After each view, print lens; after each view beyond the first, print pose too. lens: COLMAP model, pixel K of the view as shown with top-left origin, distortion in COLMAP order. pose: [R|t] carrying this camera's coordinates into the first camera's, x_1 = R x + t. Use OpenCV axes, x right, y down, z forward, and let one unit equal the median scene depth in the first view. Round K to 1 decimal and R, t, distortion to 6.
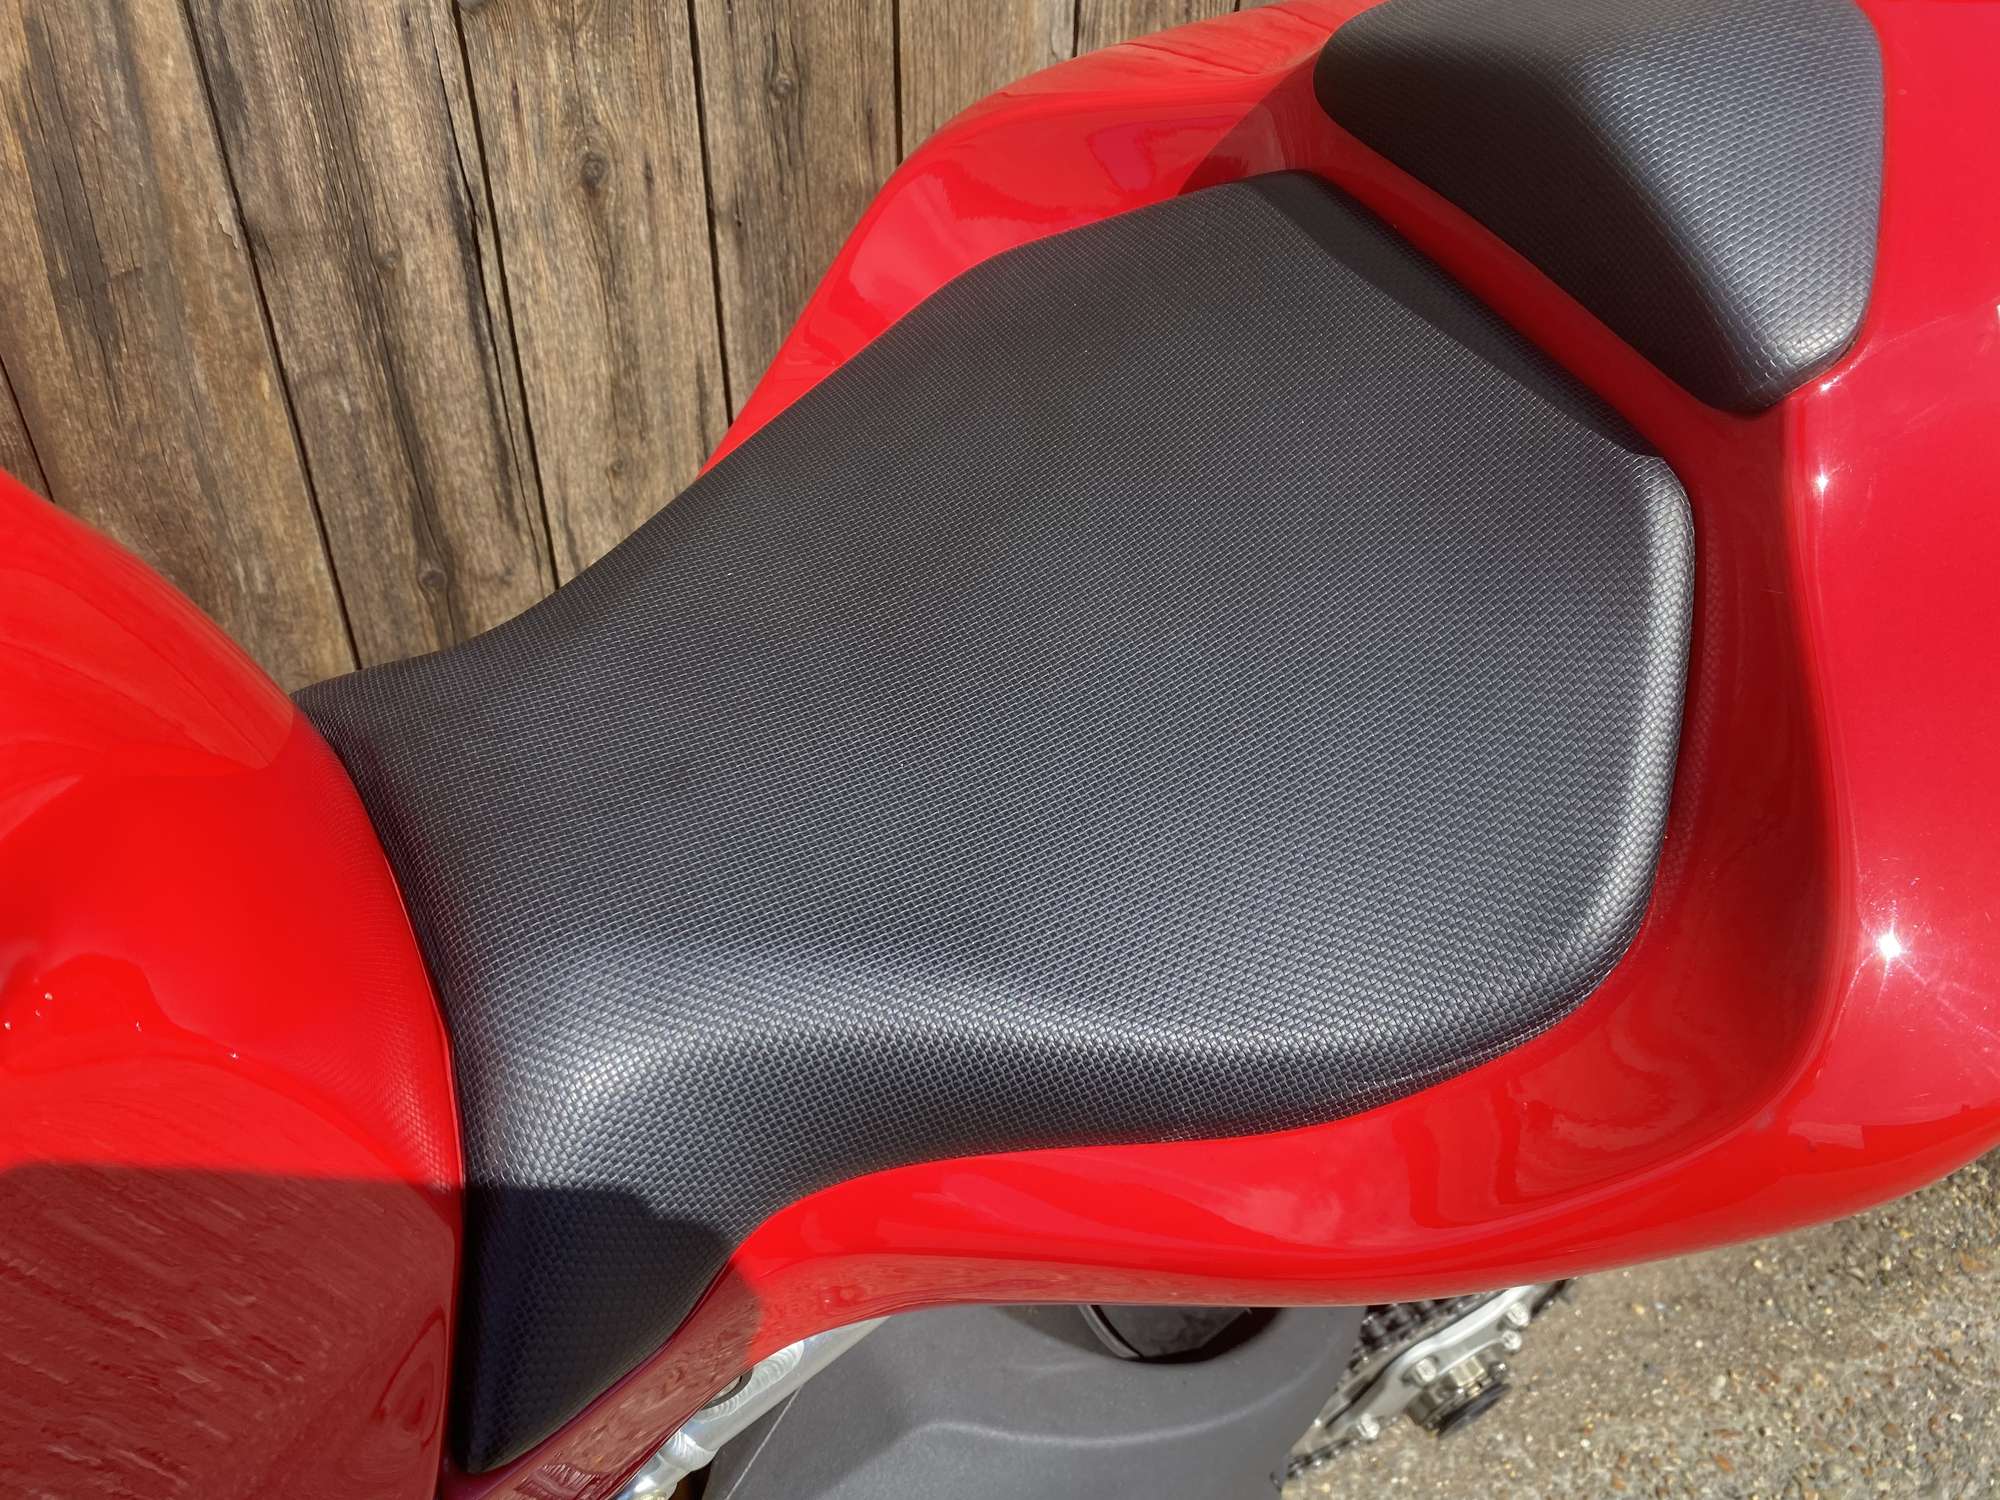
lens RADIAL K [[1559.2, 0, 1009.8], [0, 1559.2, 763.4], [0, 0, 1]] dist [-0.009495, 0.007234]
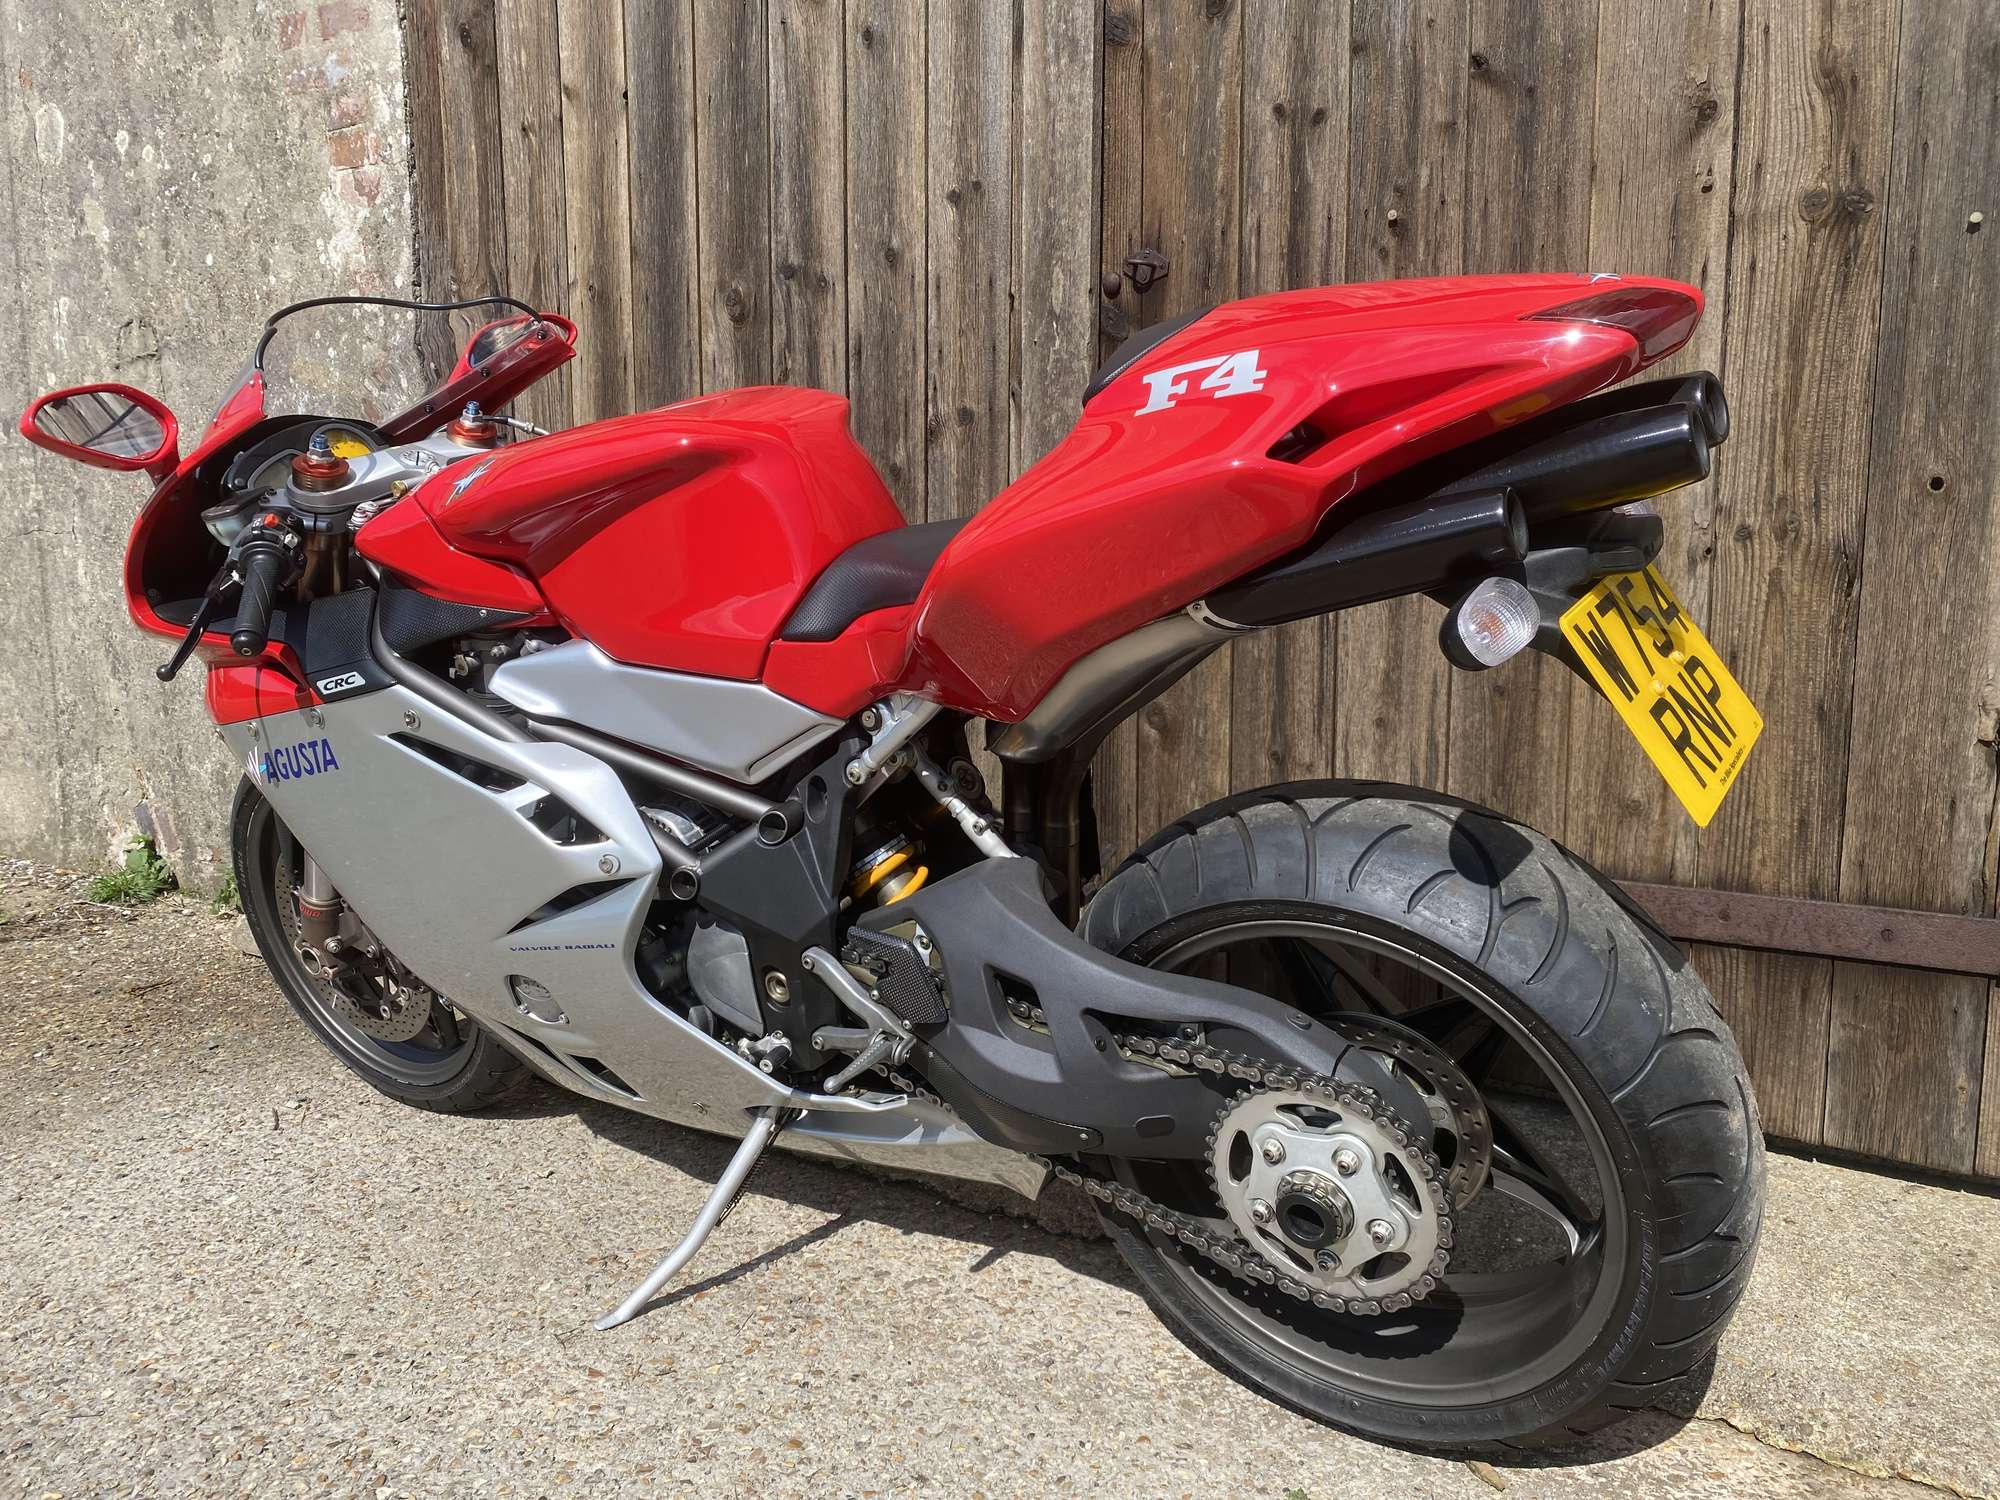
lens RADIAL K [[1538.8, 0, 1006.1], [0, 1538.8, 733.6], [0, 0, 1]] dist [-0.002430, 0.001187]
pose [[0.444080, 0.095222, -0.890913, 1.224436], [-0.511169, 0.843565, -0.164633, 0.357013], [0.735866, 0.528517, 0.423285, -0.046560]]
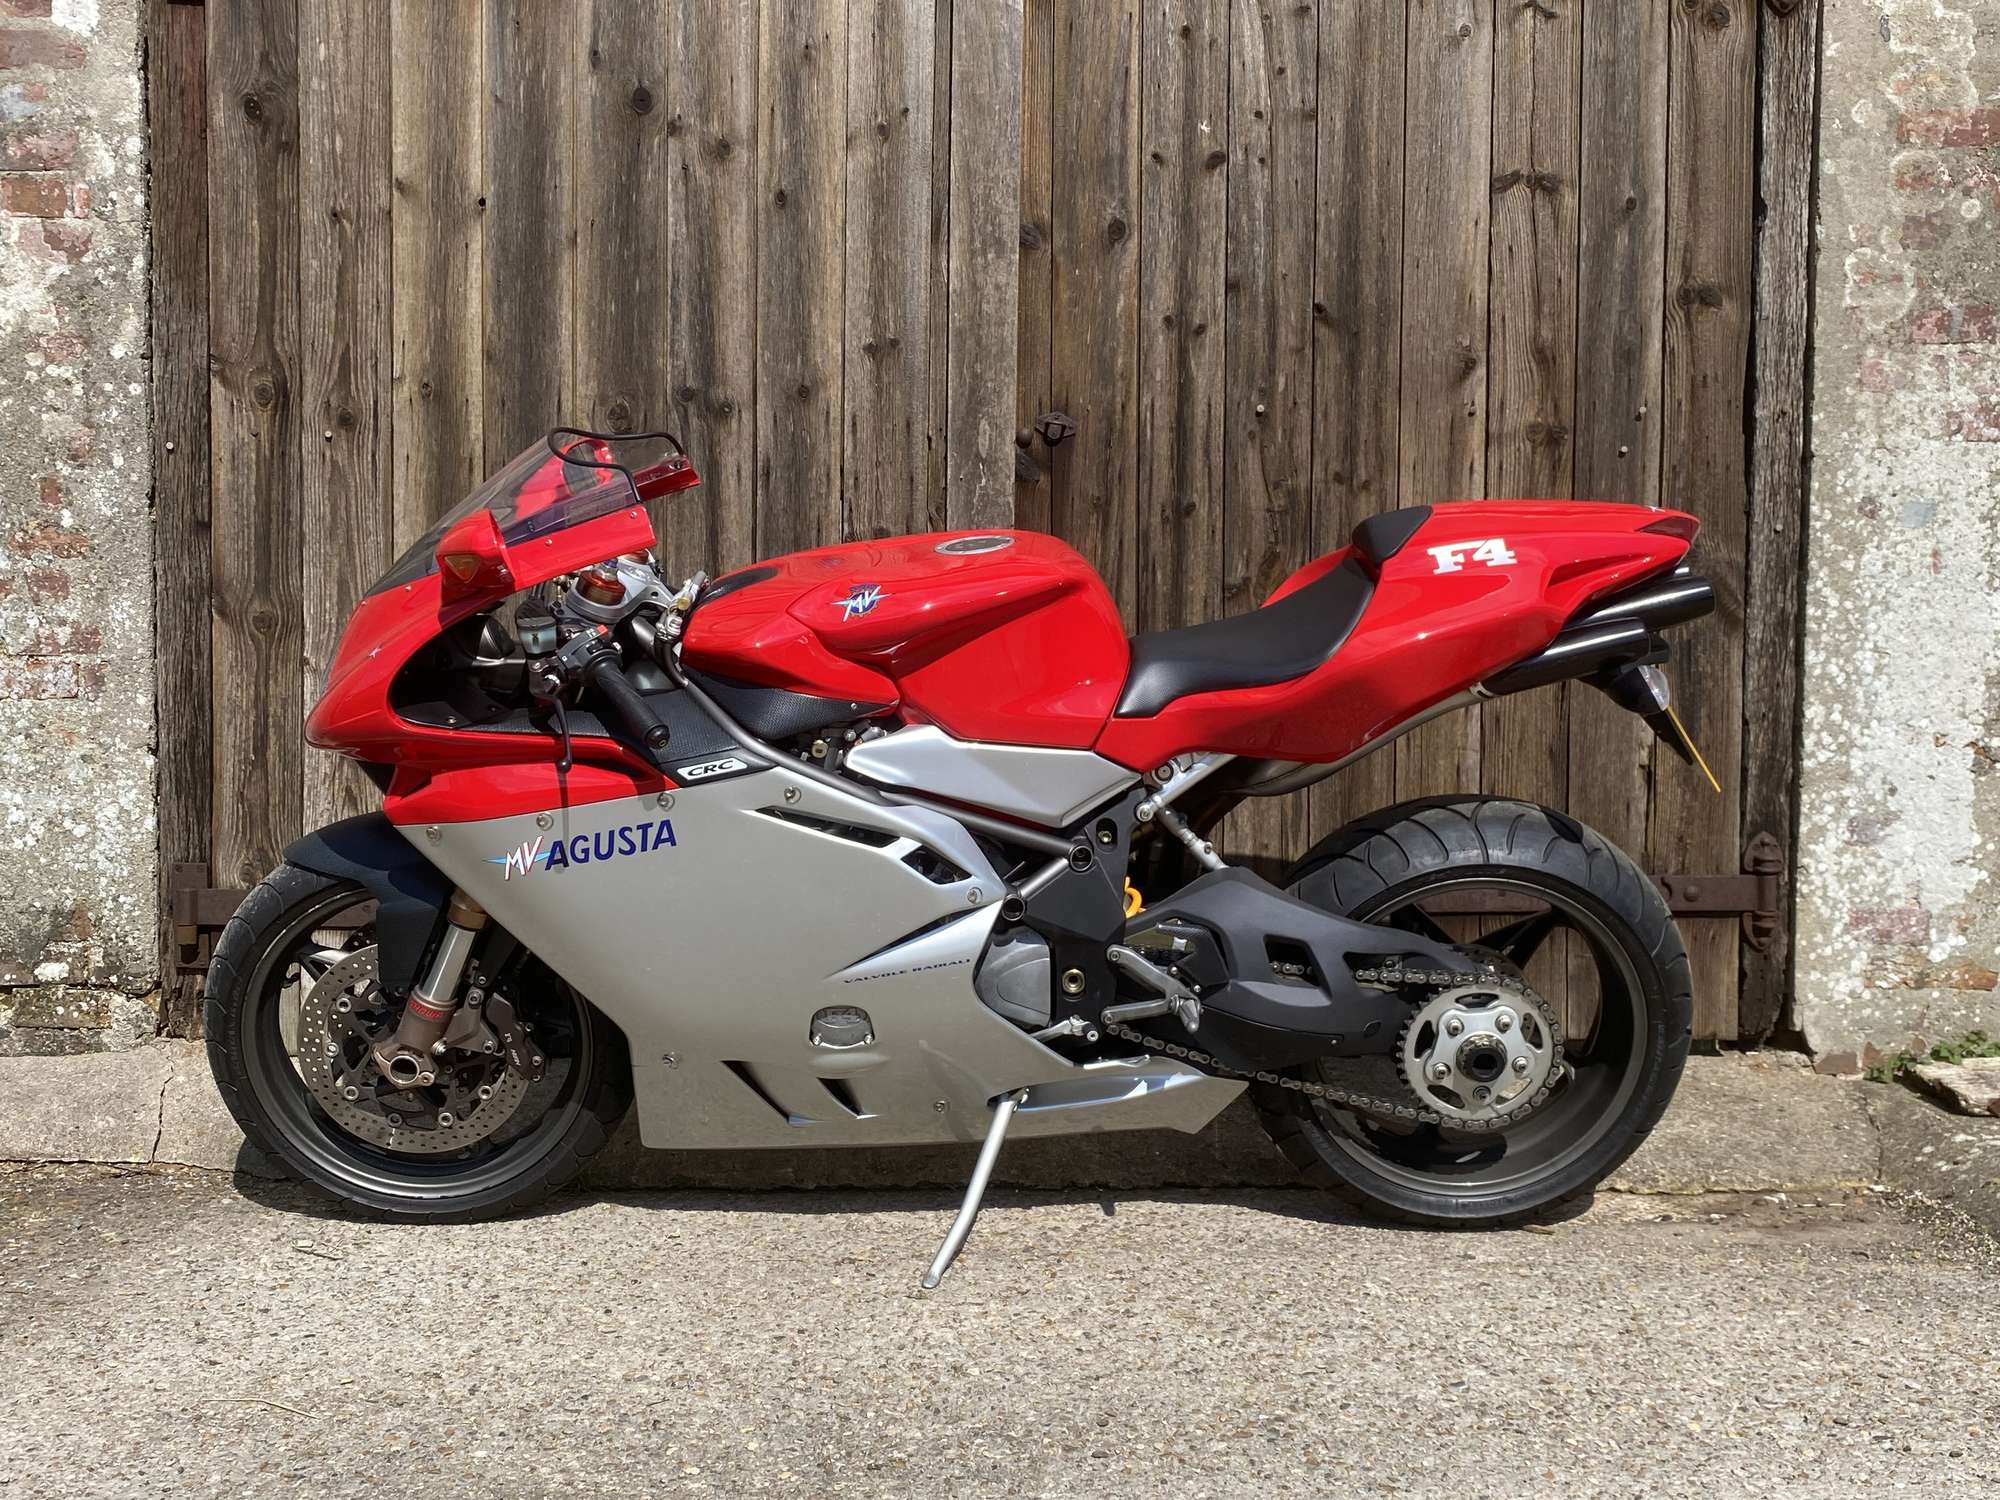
lens RADIAL K [[2019.8, 0, 1011.9], [0, 2019.8, 747.8], [0, 0, 1]] dist [0.100865, -0.258445]
pose [[0.869464, 0.010941, -0.493874, 1.029674], [-0.272810, 0.844108, -0.461581, 1.411783], [0.411833, 0.536062, 0.736906, -1.574974]]
